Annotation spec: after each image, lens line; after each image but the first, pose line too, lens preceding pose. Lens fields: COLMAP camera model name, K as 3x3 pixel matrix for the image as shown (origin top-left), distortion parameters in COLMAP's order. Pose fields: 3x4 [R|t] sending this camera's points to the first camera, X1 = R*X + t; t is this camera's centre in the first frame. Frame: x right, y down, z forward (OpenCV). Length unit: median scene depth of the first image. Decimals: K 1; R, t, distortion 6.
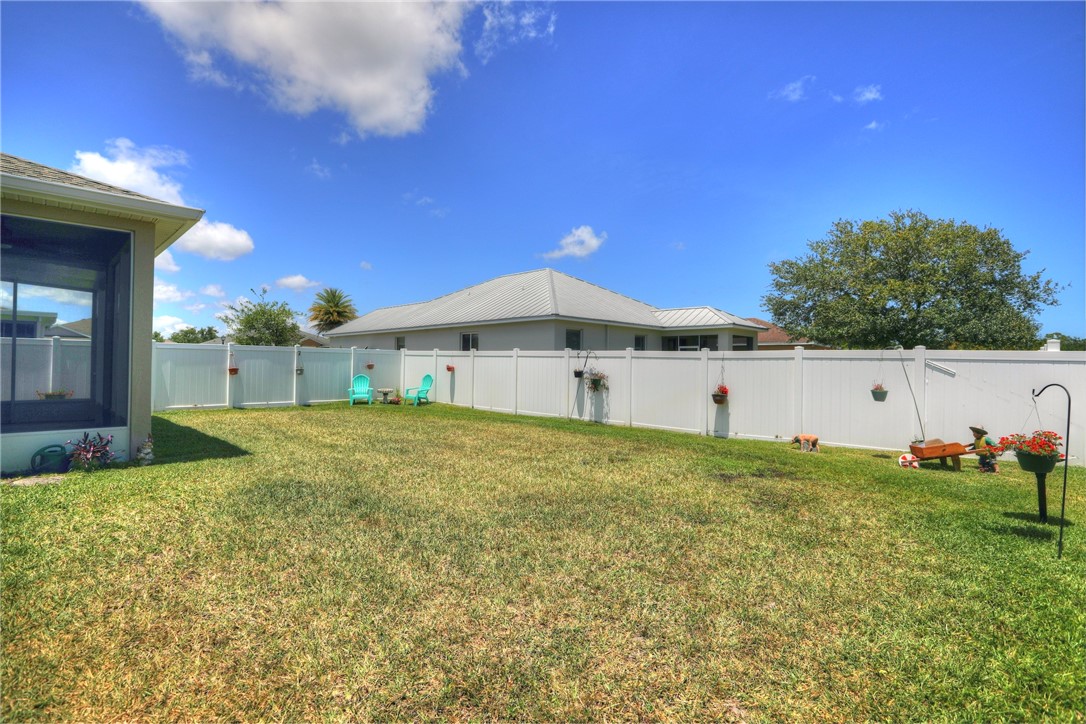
lens RADIAL K [[526.6, 0, 541.3], [0, 526.6, 365.0], [0, 0, 1]] dist [-0.000691, 0.000007]
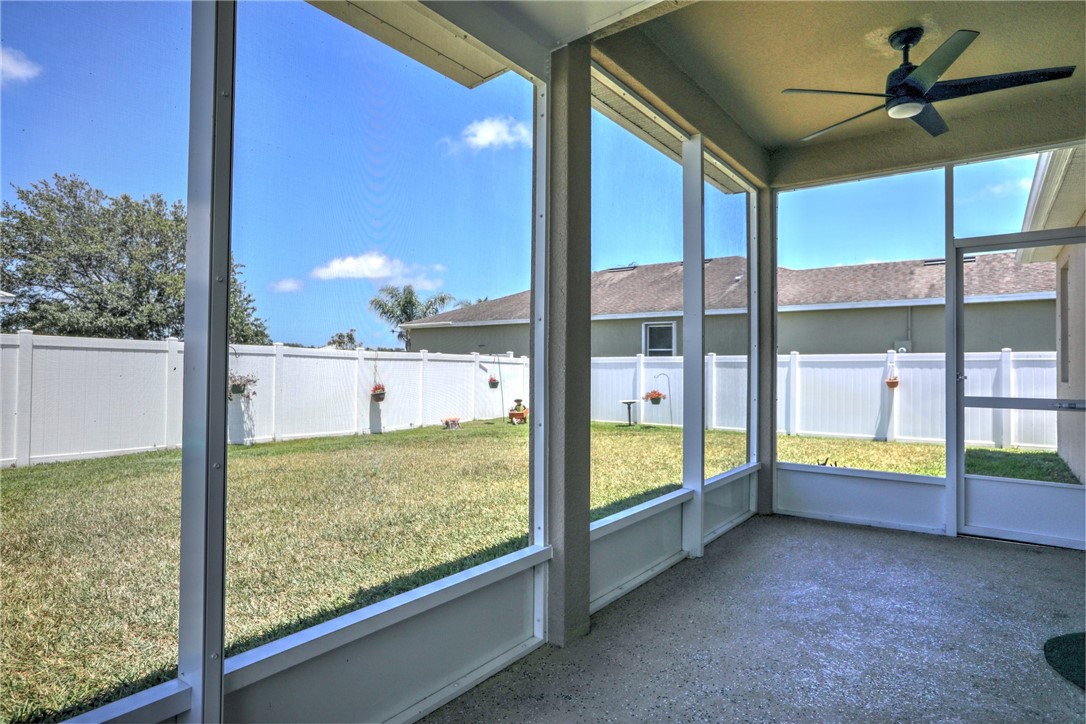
lens RADIAL K [[621.4, 0, 542.8], [0, 621.4, 360.5], [0, 0, 1]] dist [-0.002749, -0.000197]
pose [[-0.163977, -0.008168, 0.986430, -0.936977], [-0.021691, 0.999754, 0.004672, -0.021168], [-0.986226, -0.020630, -0.164113, 0.879352]]
